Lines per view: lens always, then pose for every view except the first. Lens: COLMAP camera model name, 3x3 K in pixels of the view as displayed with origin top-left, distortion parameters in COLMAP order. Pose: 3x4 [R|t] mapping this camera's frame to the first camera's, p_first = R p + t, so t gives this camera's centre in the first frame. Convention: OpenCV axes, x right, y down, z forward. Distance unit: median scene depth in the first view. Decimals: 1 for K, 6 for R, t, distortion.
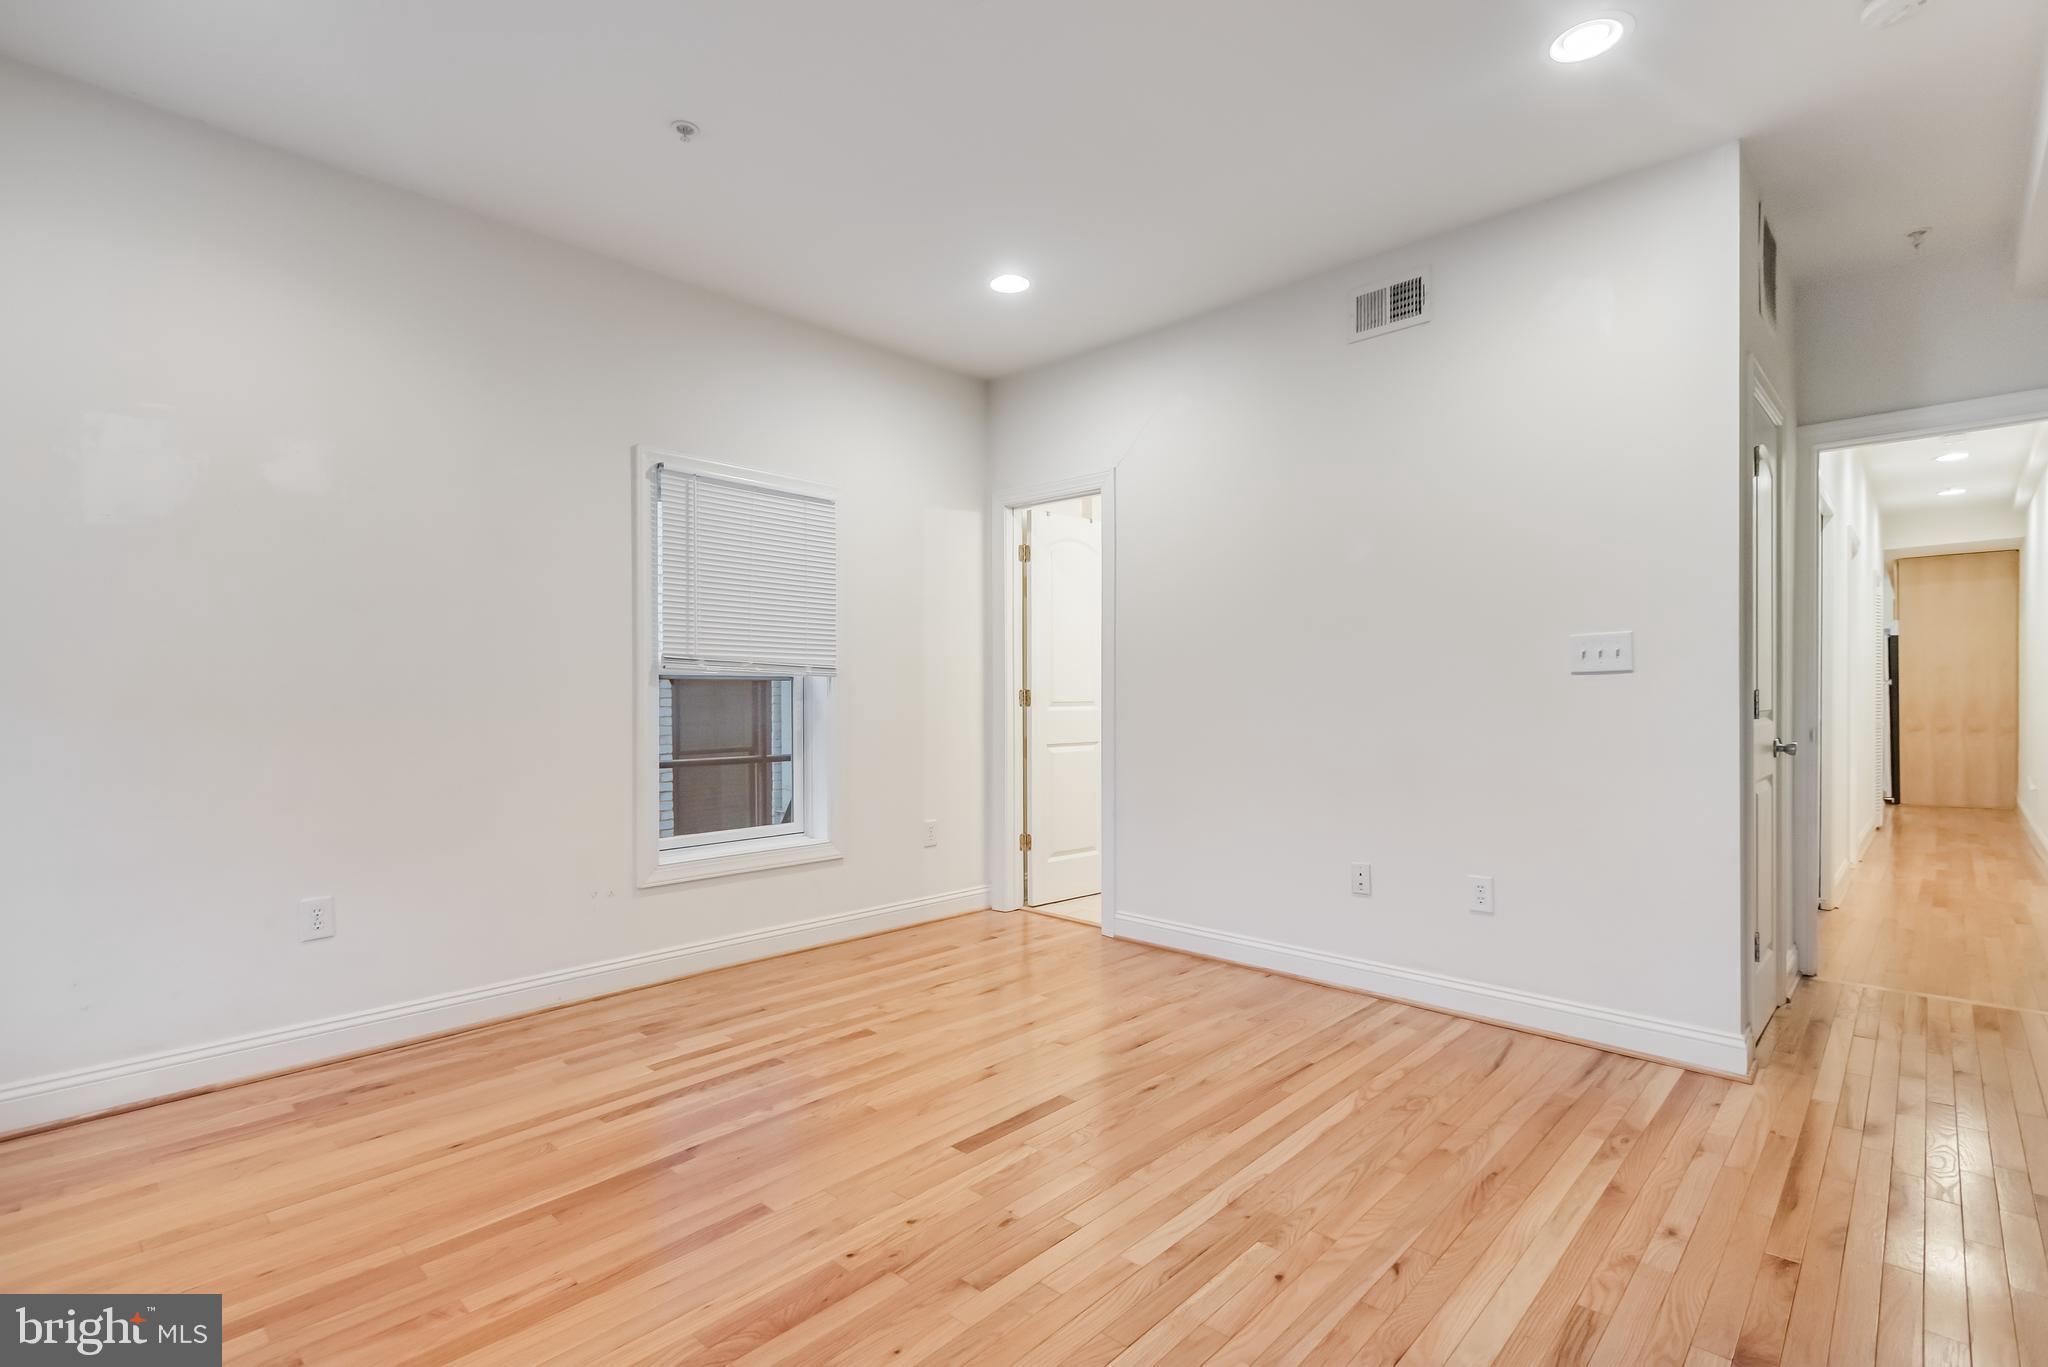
lens RADIAL K [[954.3, 0, 1009.0], [0, 954.3, 692.5], [0, 0, 1]] dist [0.009746, -0.000473]
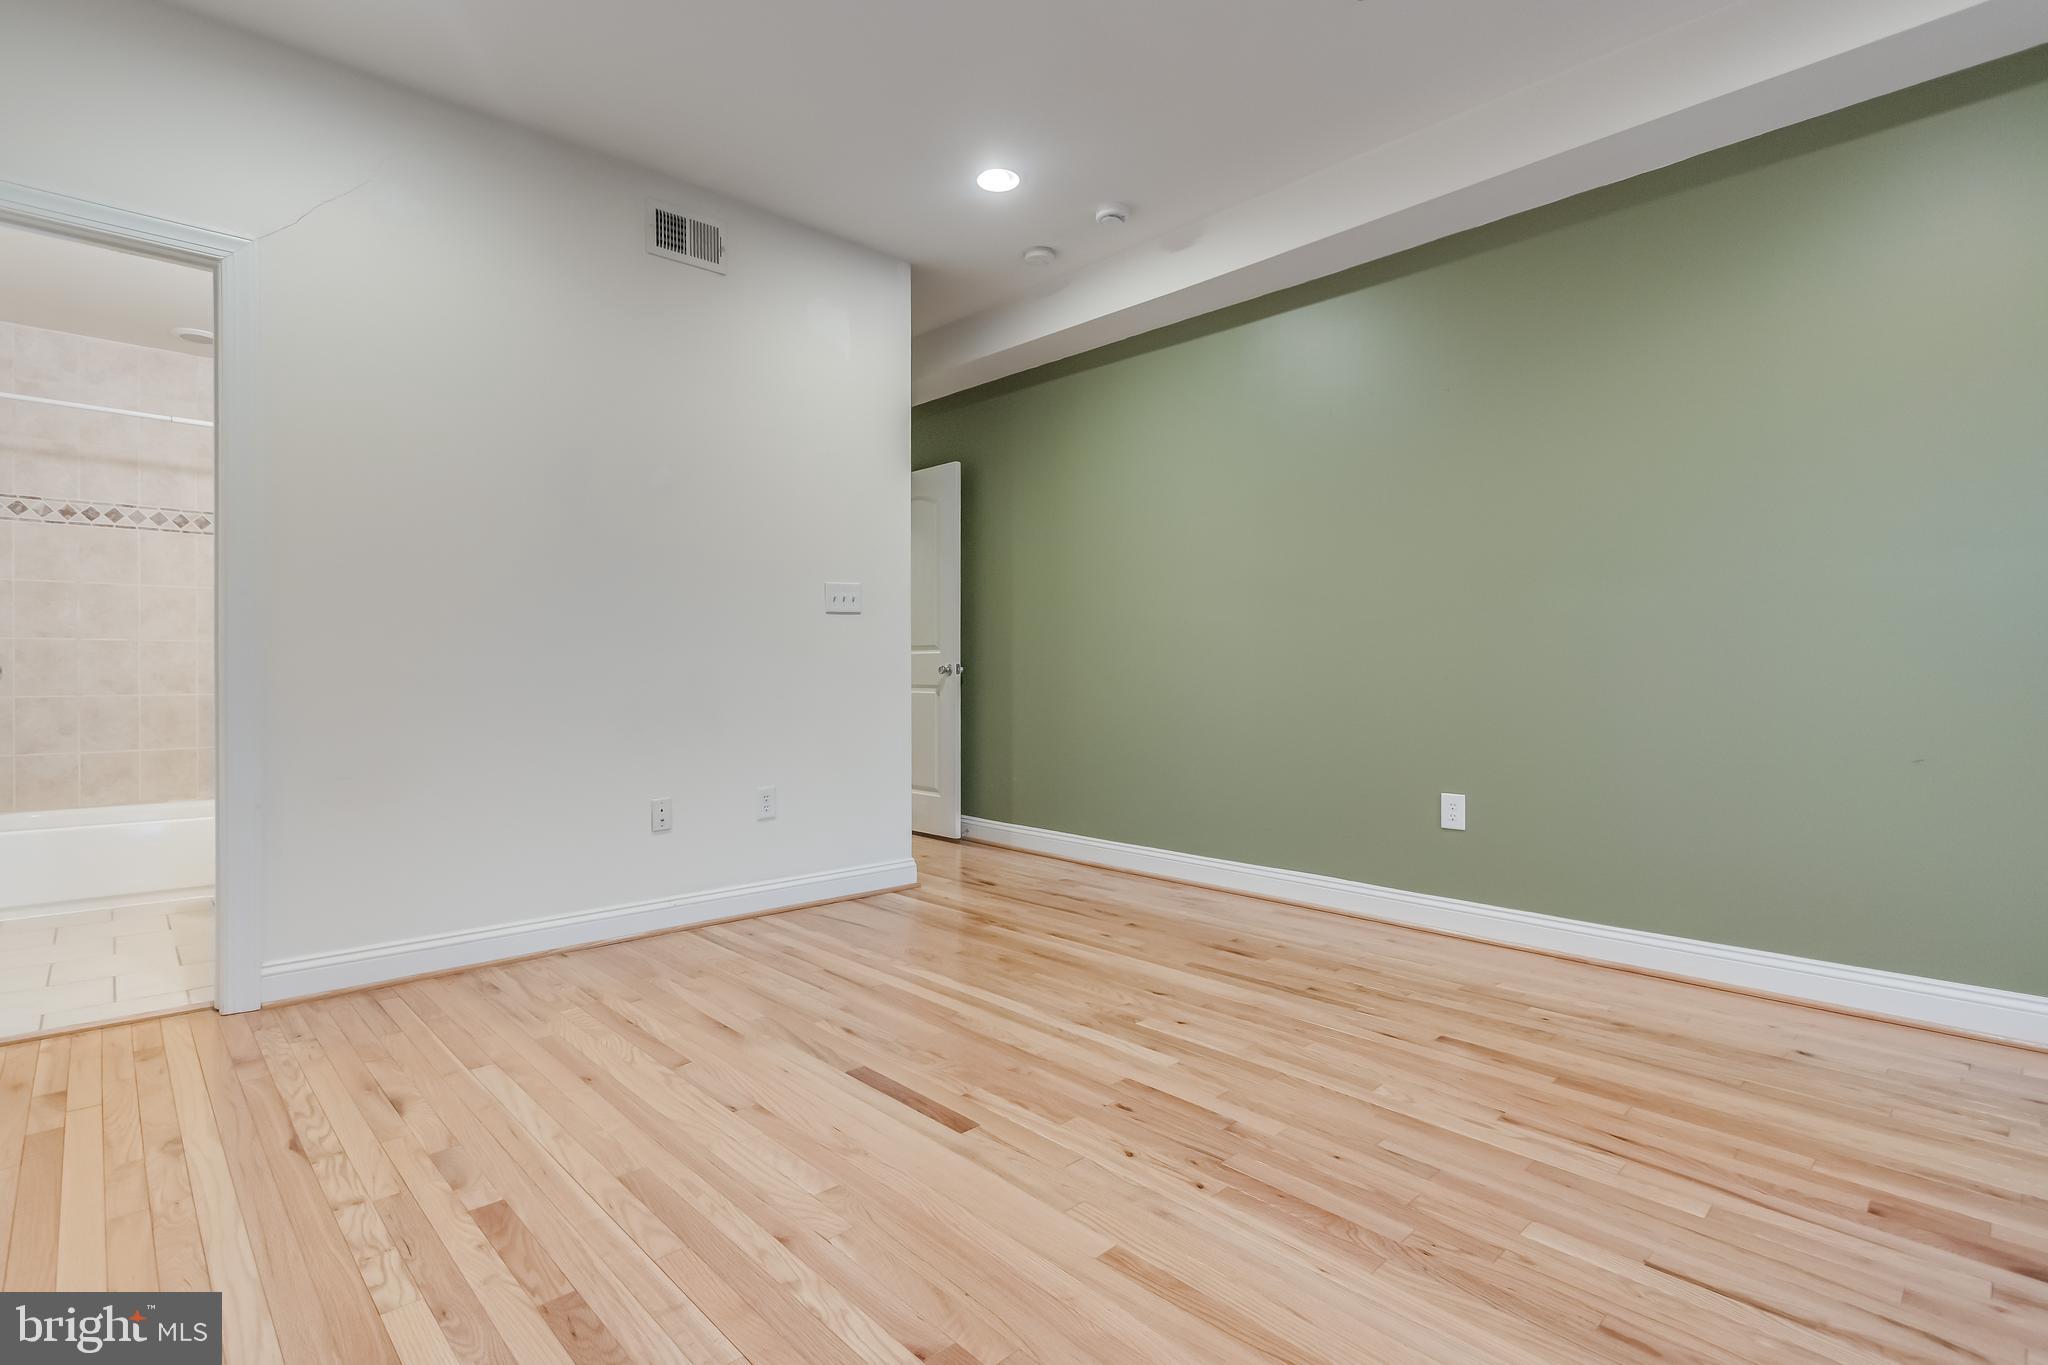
lens RADIAL K [[974.0, 0, 982.3], [0, 974.0, 678.2], [0, 0, 1]] dist [0.000532, -0.000388]
pose [[0.069591, -0.006688, 0.997553, -0.701203], [0.000469, 0.999978, 0.006672, 0.059226], [-0.997575, 0.000003, 0.069593, 0.722685]]
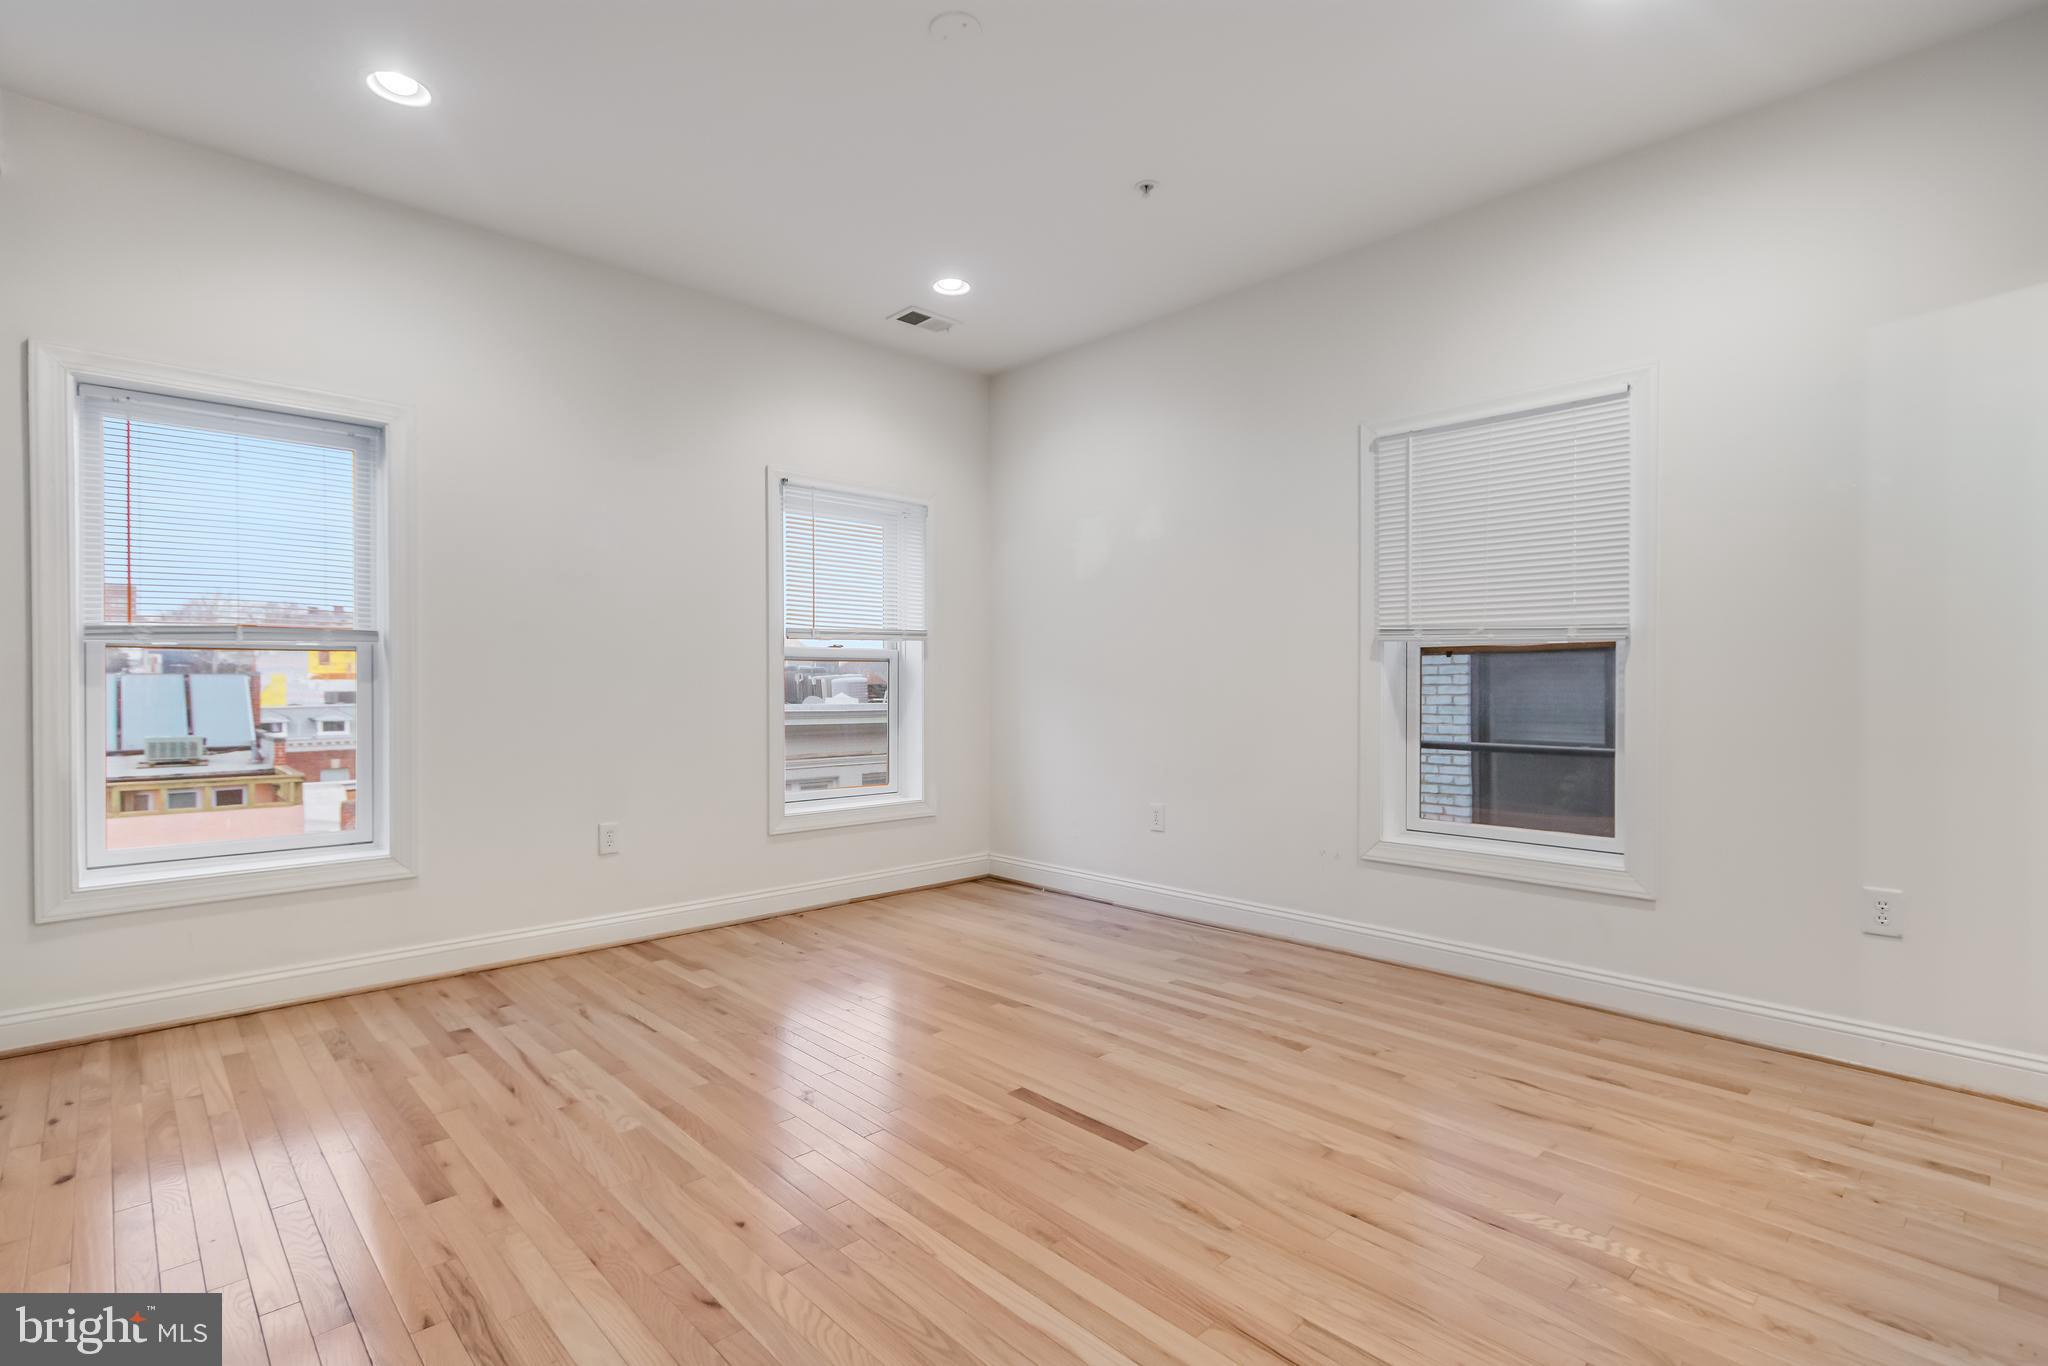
lens RADIAL K [[954.3, 0, 1009.0], [0, 954.3, 692.0], [0, 0, 1]] dist [0.009746, -0.000473]
pose [[-0.048814, 0.010321, -0.998755, 0.780501], [0.001899, 0.999946, 0.010240, 0.018902], [0.998806, -0.001397, -0.048831, 0.812450]]
